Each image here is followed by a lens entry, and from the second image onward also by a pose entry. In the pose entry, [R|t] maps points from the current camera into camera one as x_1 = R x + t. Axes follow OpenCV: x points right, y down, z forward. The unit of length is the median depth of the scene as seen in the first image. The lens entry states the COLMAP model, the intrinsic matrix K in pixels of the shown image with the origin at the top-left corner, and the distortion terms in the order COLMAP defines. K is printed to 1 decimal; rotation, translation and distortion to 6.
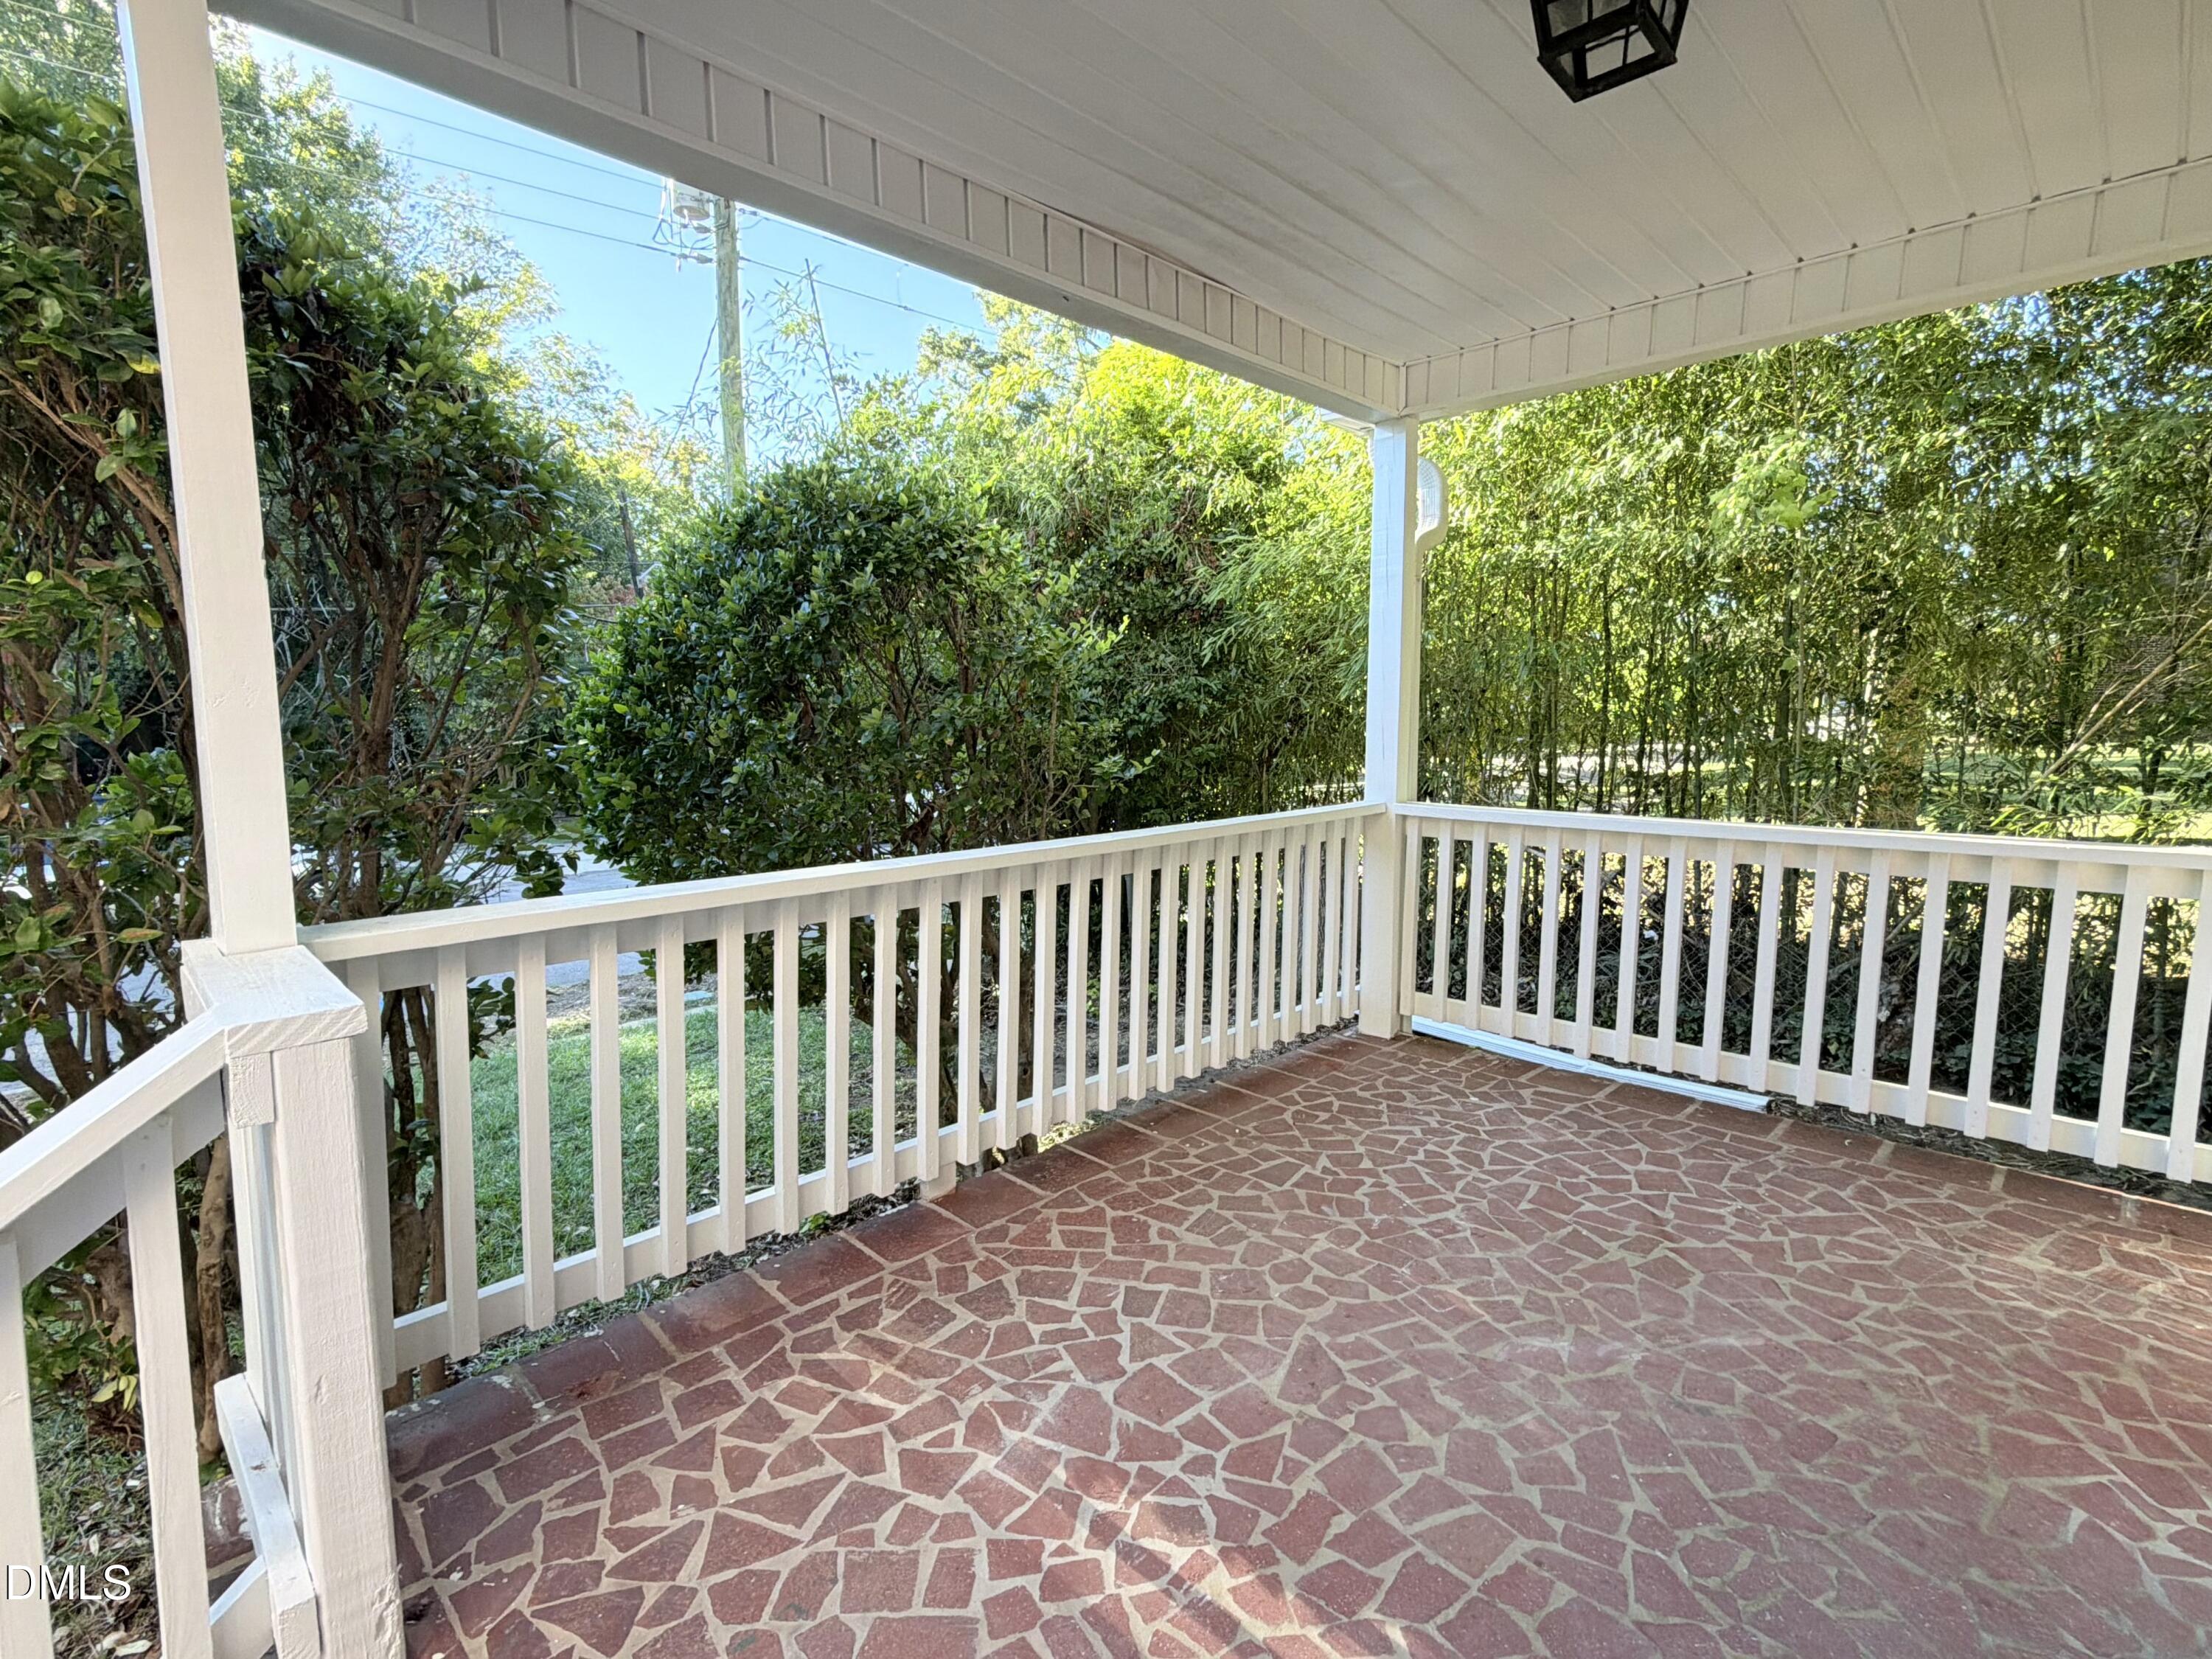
lens RADIAL K [[1055.5, 0, 1098.7], [0, 1055.5, 819.9], [0, 0, 1]] dist [0.004392, -0.000185]
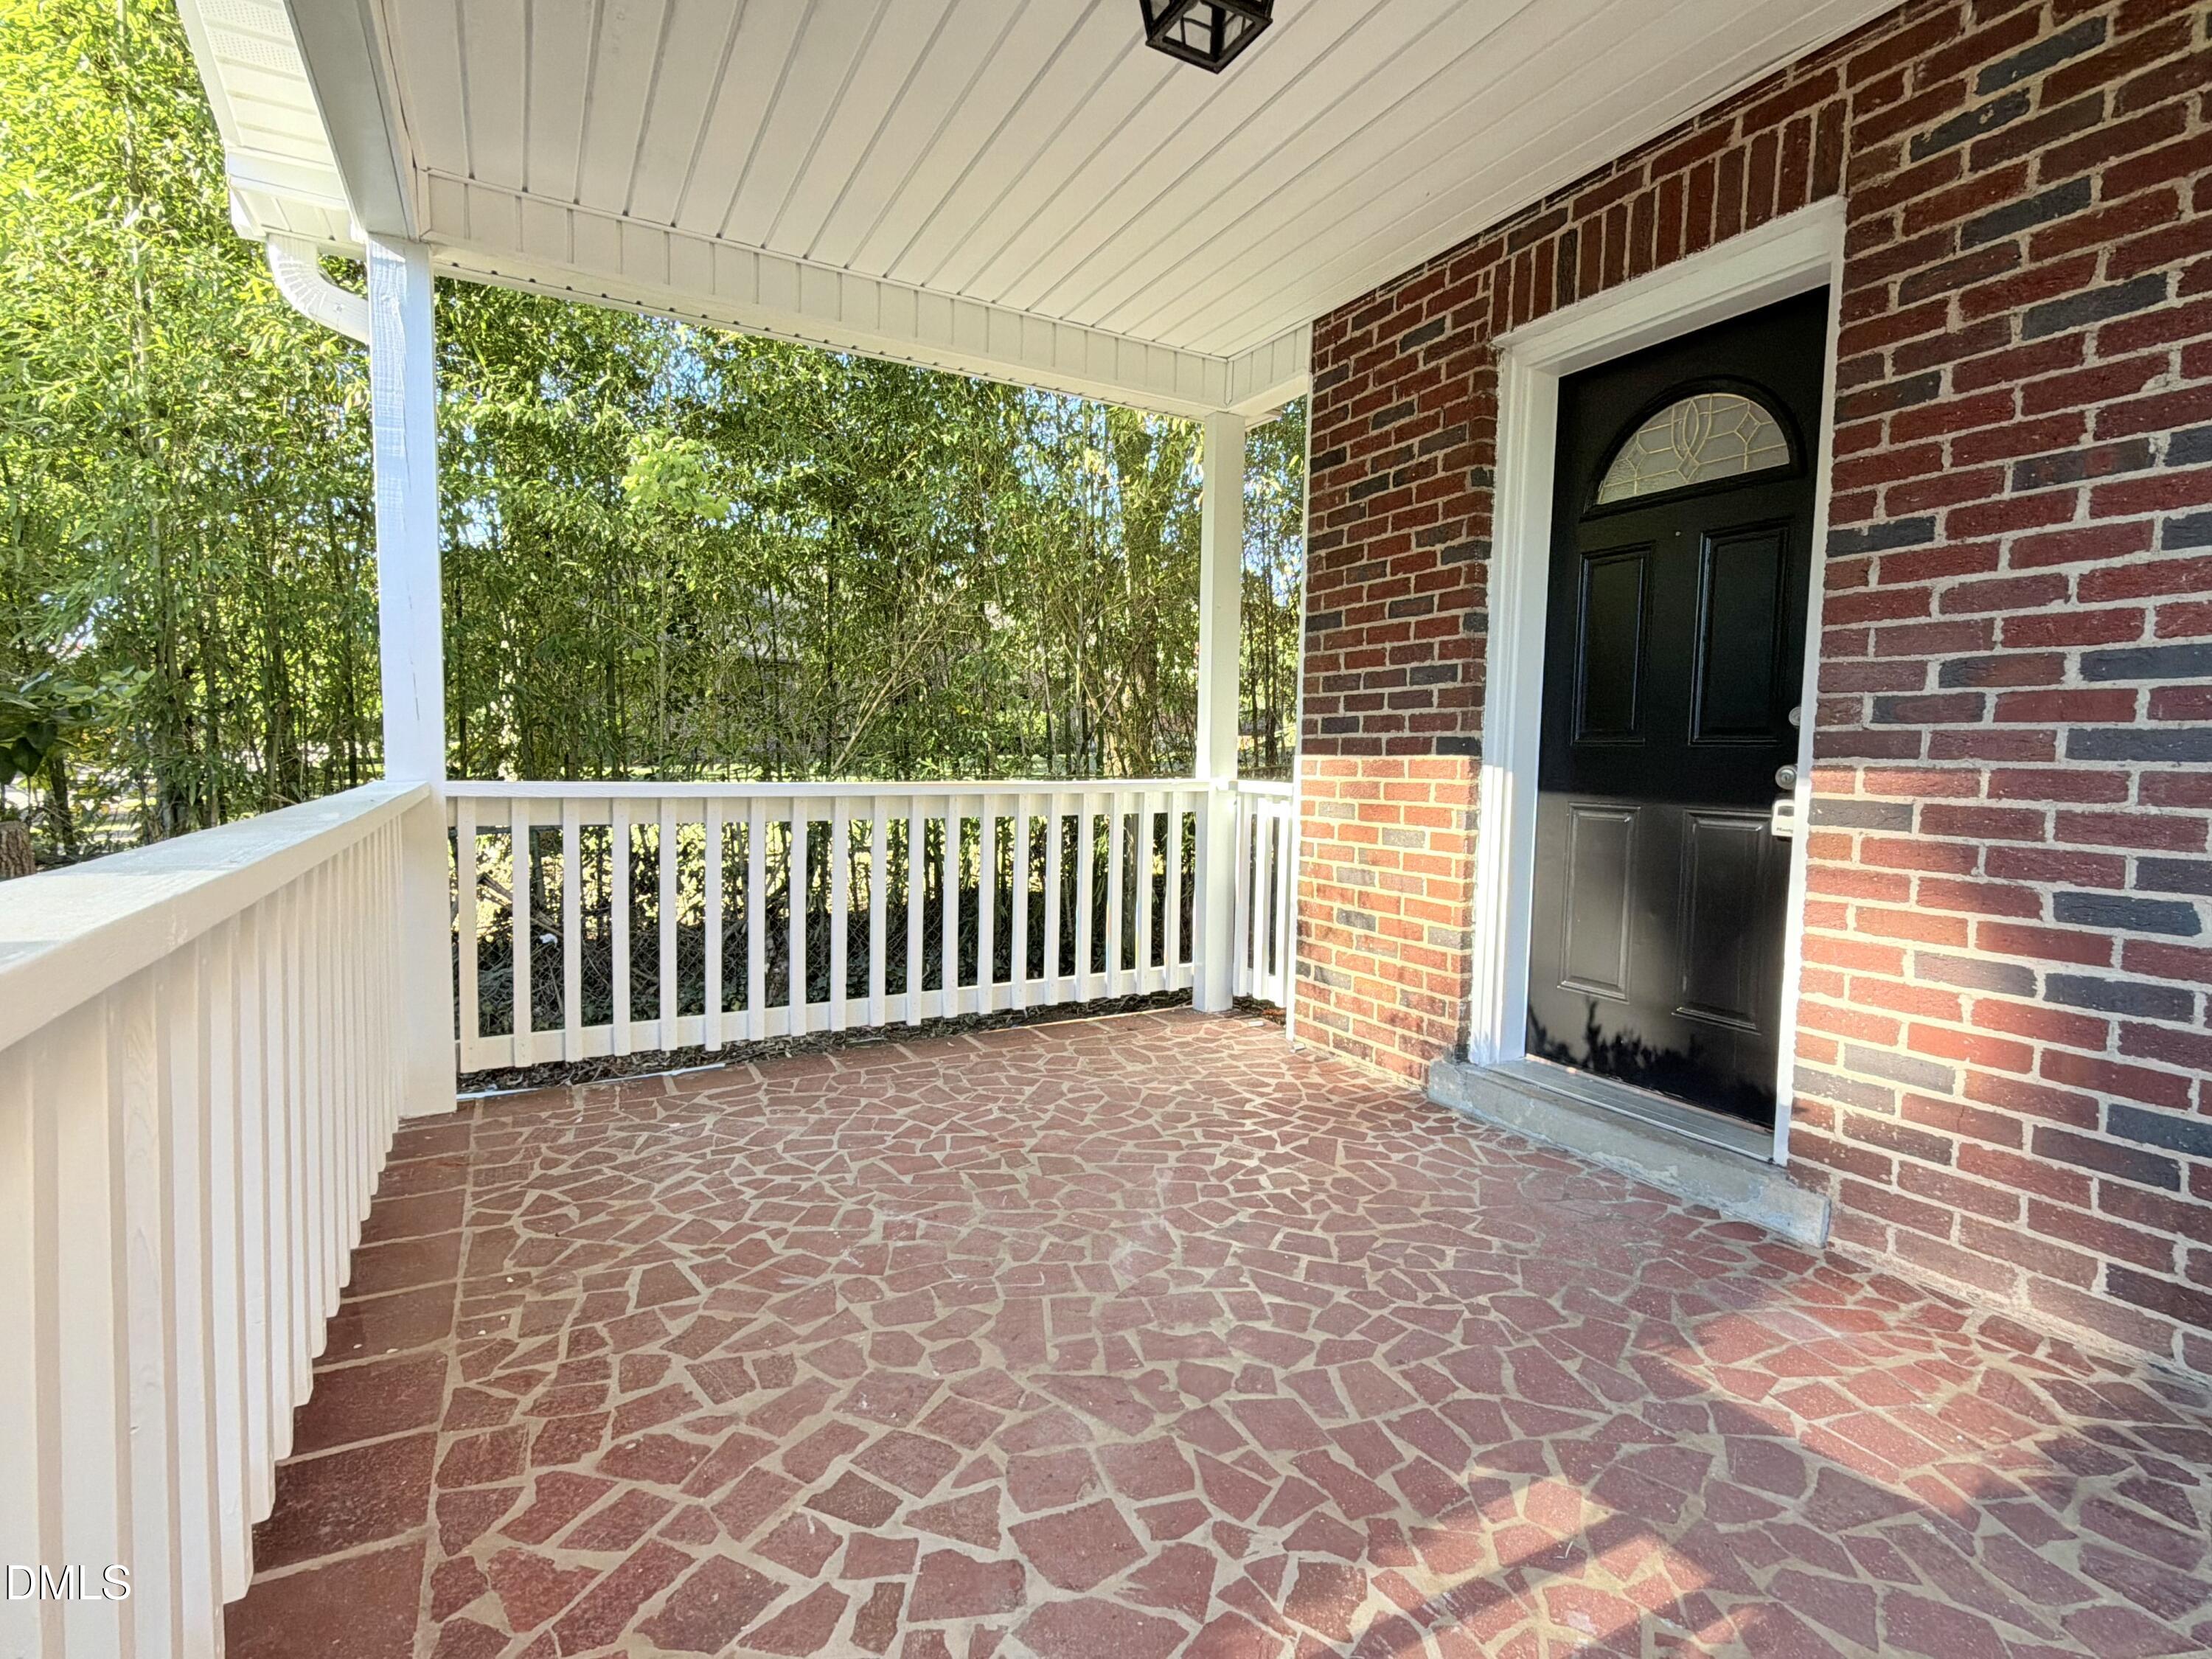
lens RADIAL K [[1055.5, 0, 1100.4], [0, 1055.5, 827.3], [0, 0, 1]] dist [0.004392, -0.000185]
pose [[0.280198, -0.056009, 0.958307, -0.440571], [0.078925, 0.996261, 0.035151, 0.038252], [-0.956692, 0.065785, 0.283571, 0.571304]]
